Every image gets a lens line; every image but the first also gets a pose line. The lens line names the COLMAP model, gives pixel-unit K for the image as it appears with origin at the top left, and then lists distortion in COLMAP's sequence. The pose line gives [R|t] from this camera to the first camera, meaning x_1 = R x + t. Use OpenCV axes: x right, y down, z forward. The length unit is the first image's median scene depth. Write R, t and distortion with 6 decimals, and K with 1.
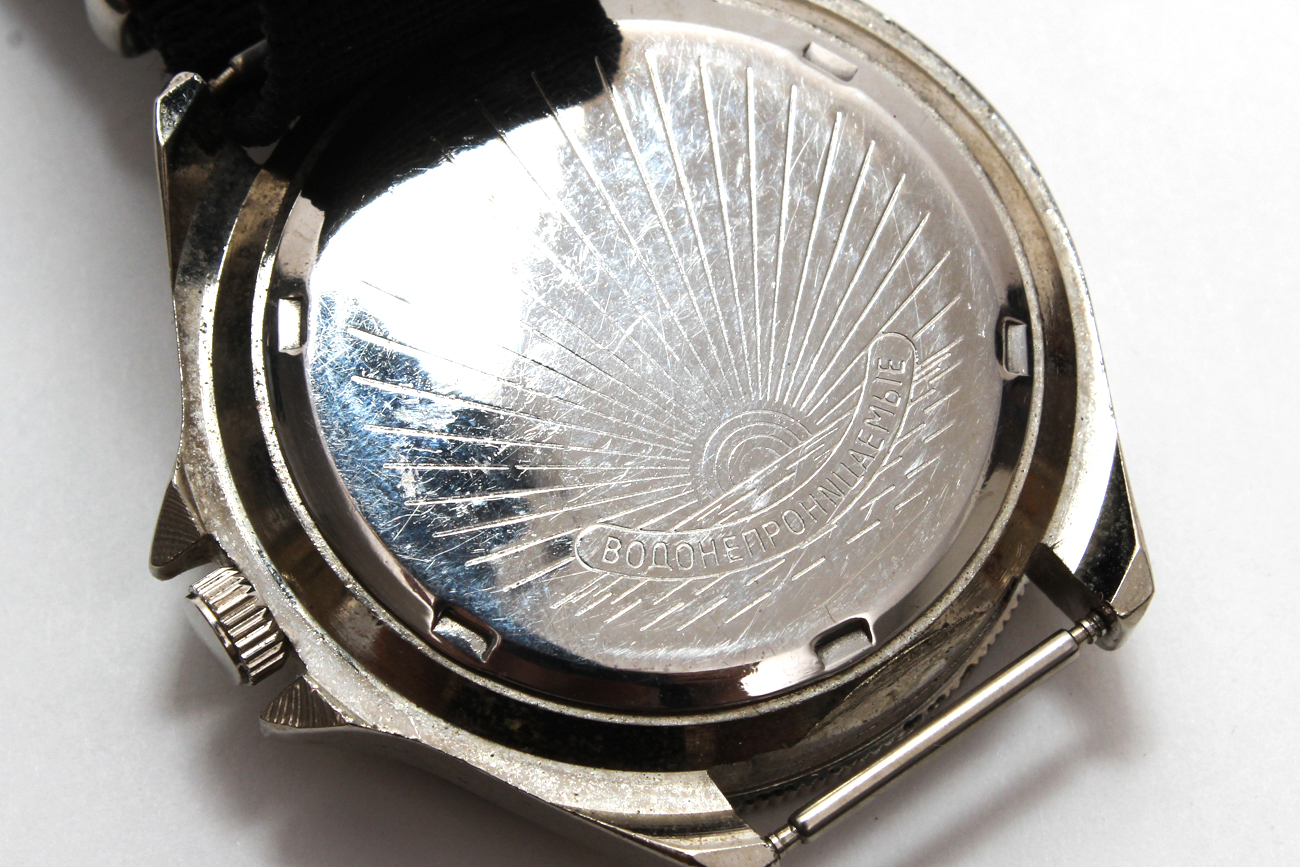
lens RADIAL K [[3426.4, 0, 650.0], [0, 3426.4, 433.5], [0, 0, 1]] dist [0.071576, -0.053505]
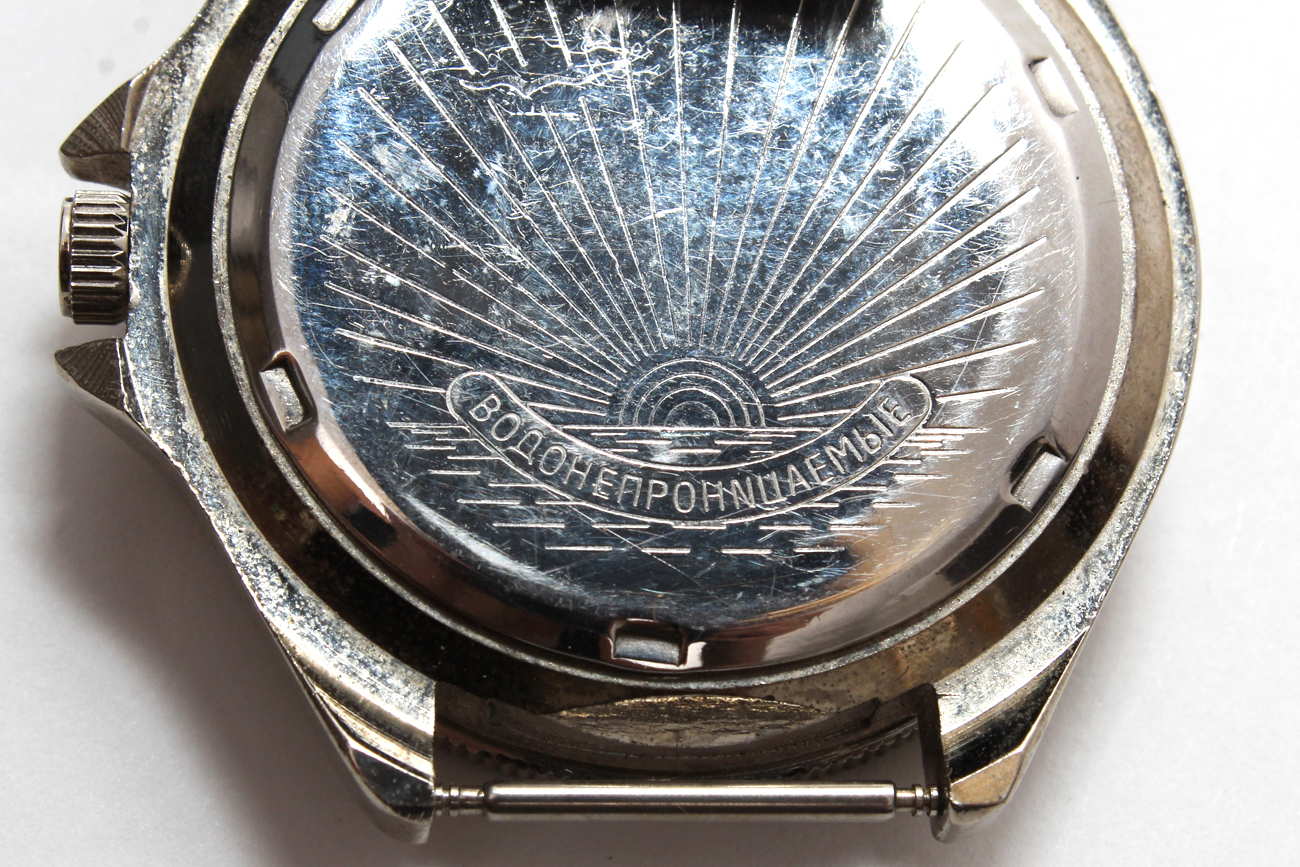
lens RADIAL K [[3426.4, 0, 650.0], [0, 3426.4, 433.5], [0, 0, 1]] dist [0.071576, -0.053505]
pose [[0.829004, 0.533968, -0.166227, 0.167178], [-0.537228, 0.842953, 0.028551, -0.006951], [0.155367, 0.065633, 0.985674, 0.158891]]
